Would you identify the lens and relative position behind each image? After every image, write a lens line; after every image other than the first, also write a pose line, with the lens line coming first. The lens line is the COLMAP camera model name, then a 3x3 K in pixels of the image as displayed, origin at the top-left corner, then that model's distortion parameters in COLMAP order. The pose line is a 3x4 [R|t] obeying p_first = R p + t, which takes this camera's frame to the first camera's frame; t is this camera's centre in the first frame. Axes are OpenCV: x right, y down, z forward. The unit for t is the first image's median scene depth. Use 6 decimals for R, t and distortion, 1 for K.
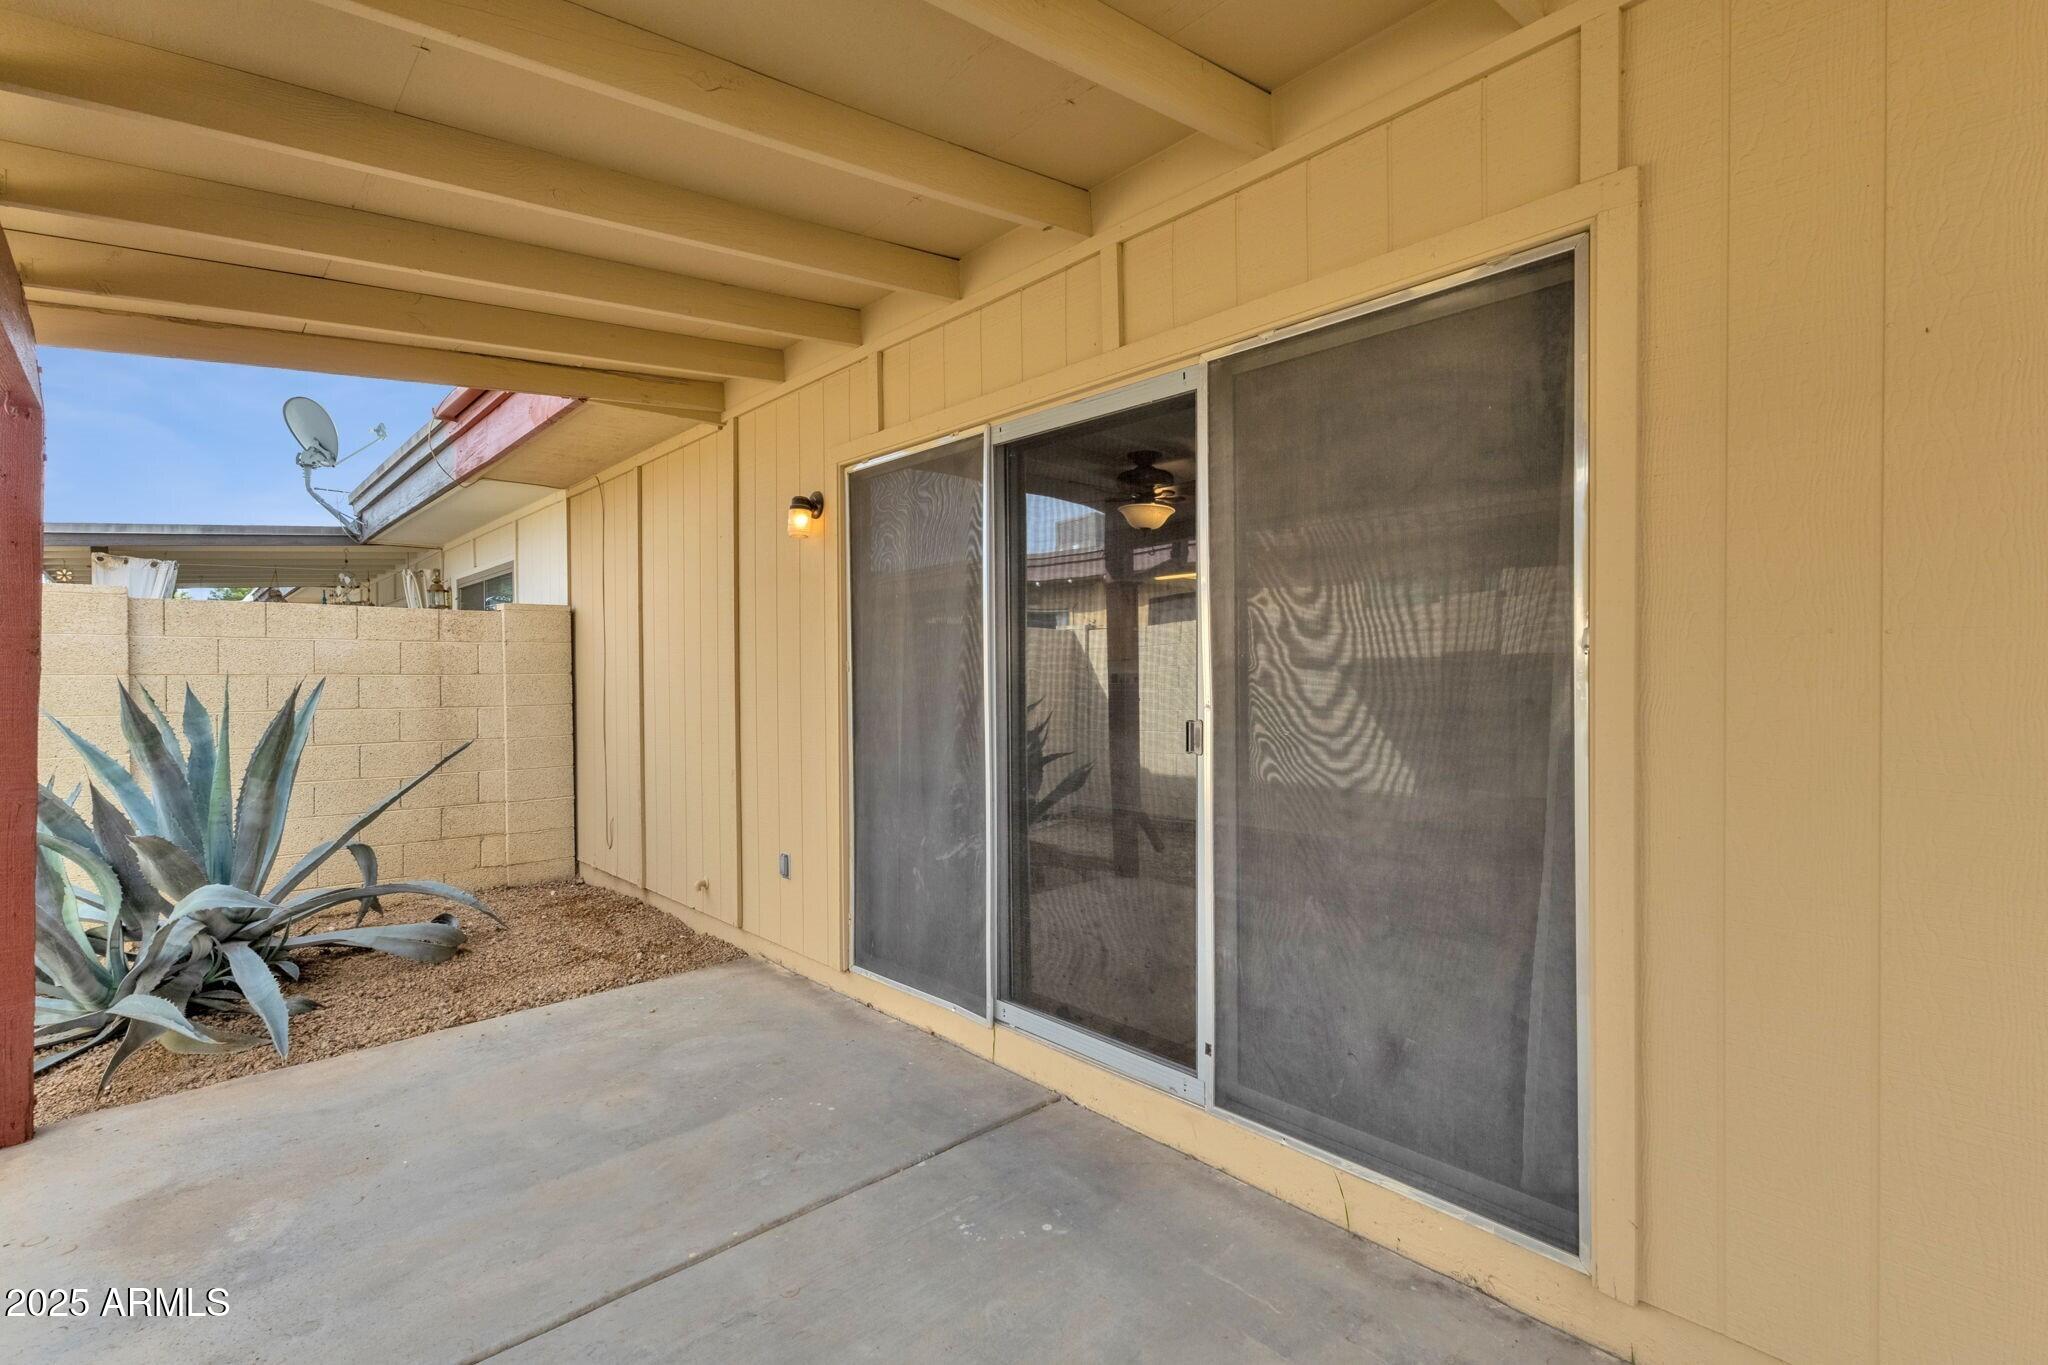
lens RADIAL K [[954.2, 0, 1026.4], [0, 954.2, 679.7], [0, 0, 1]] dist [0.008463, 0.002140]
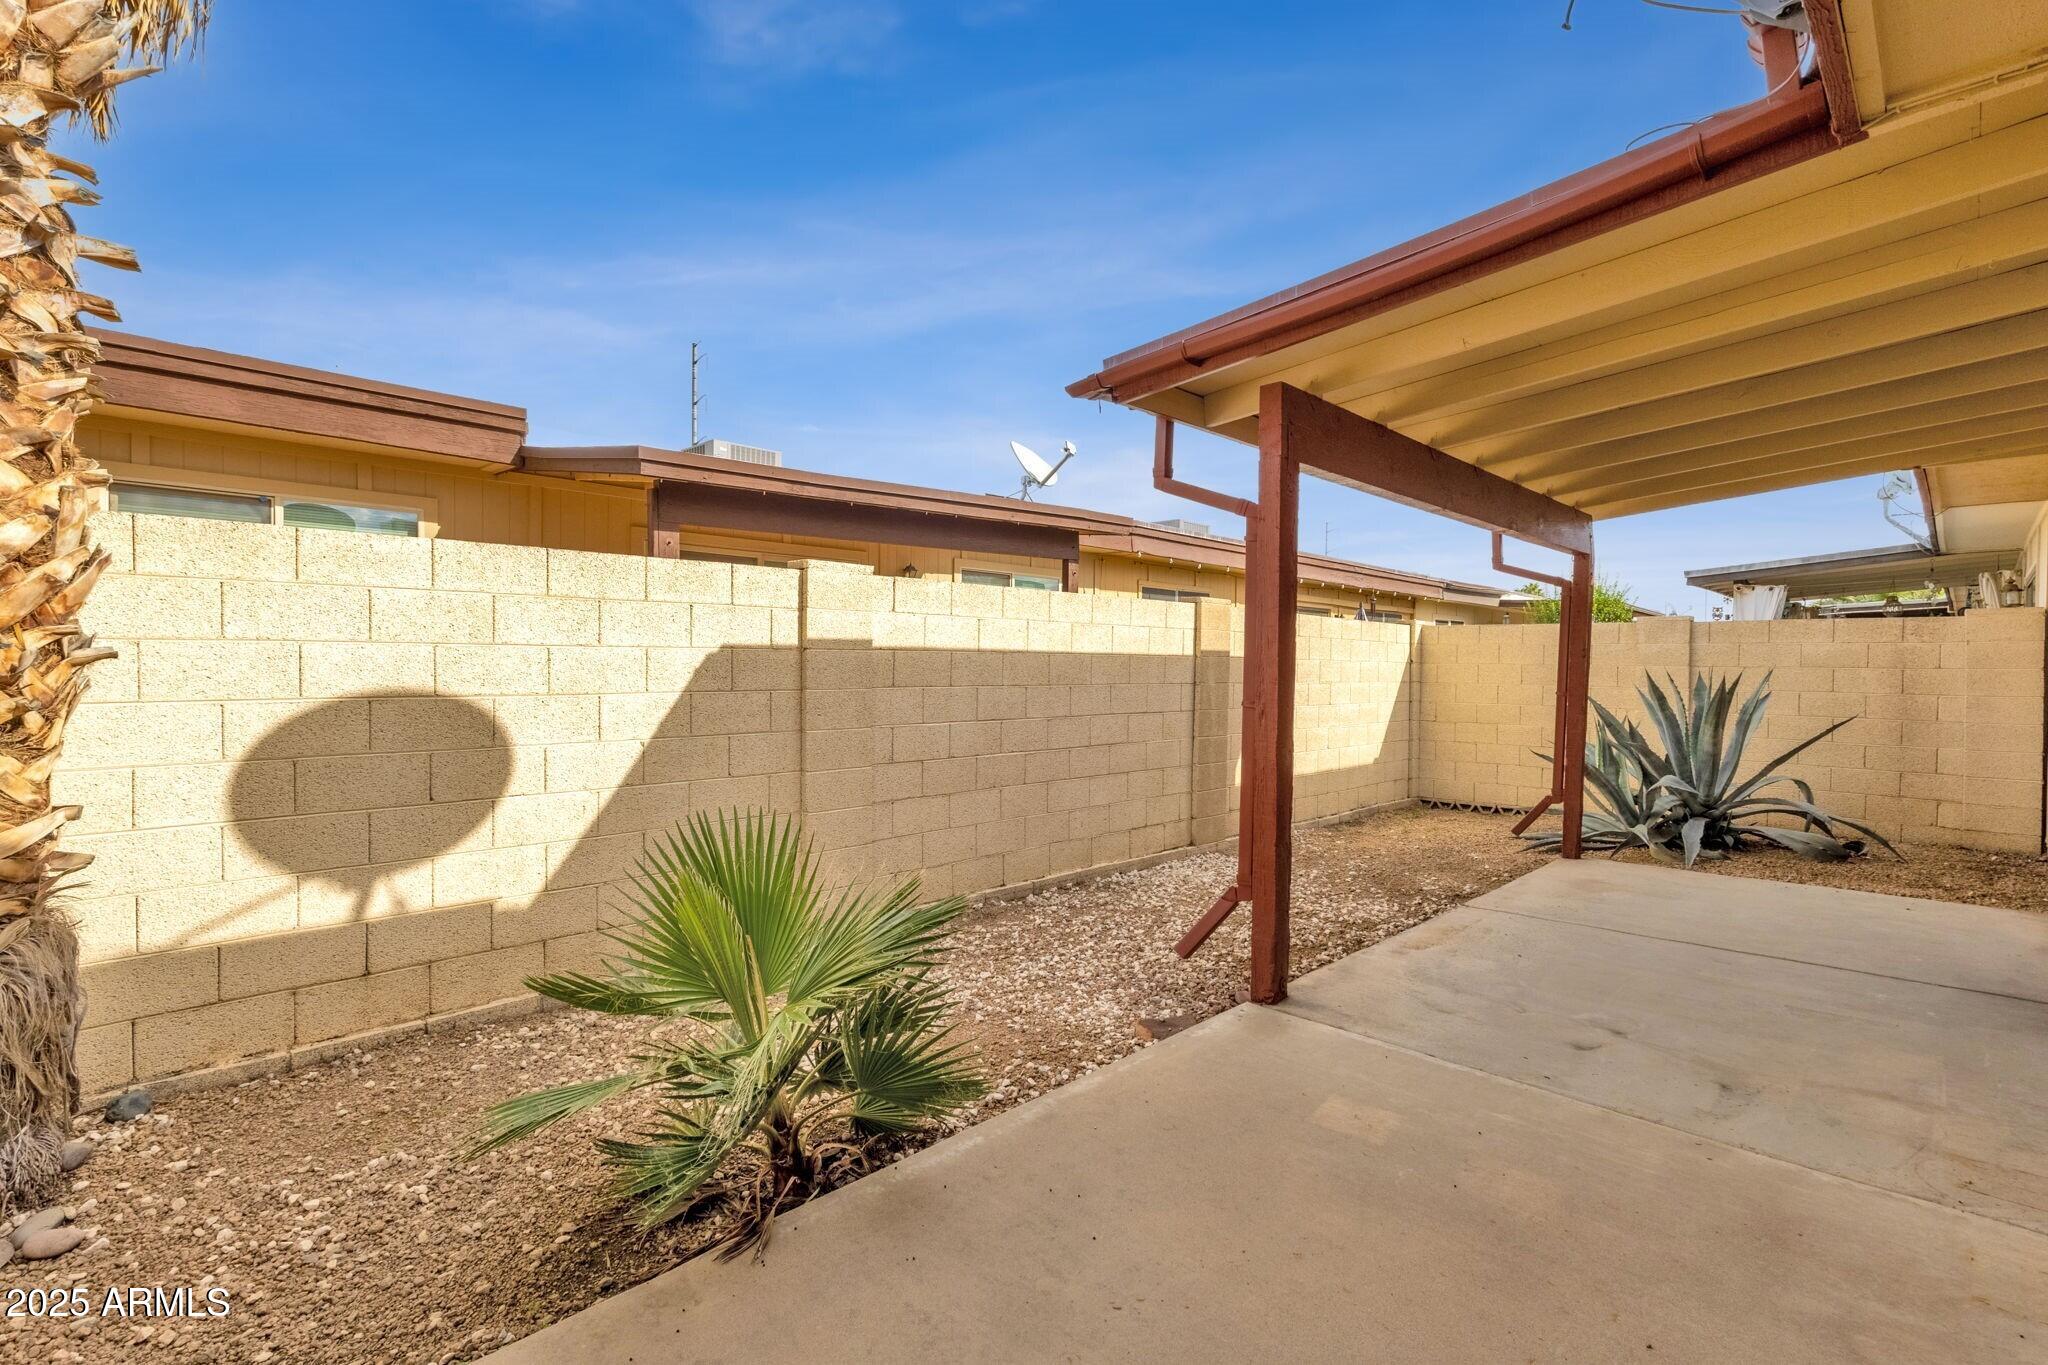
lens RADIAL K [[954.2, 0, 1026.4], [0, 954.2, 679.7], [0, 0, 1]] dist [0.008463, 0.002140]
pose [[0.061671, 0.024525, -0.997795, 0.614429], [-0.016480, 0.999587, 0.023550, -0.001533], [0.997960, 0.014991, 0.062050, -0.255965]]
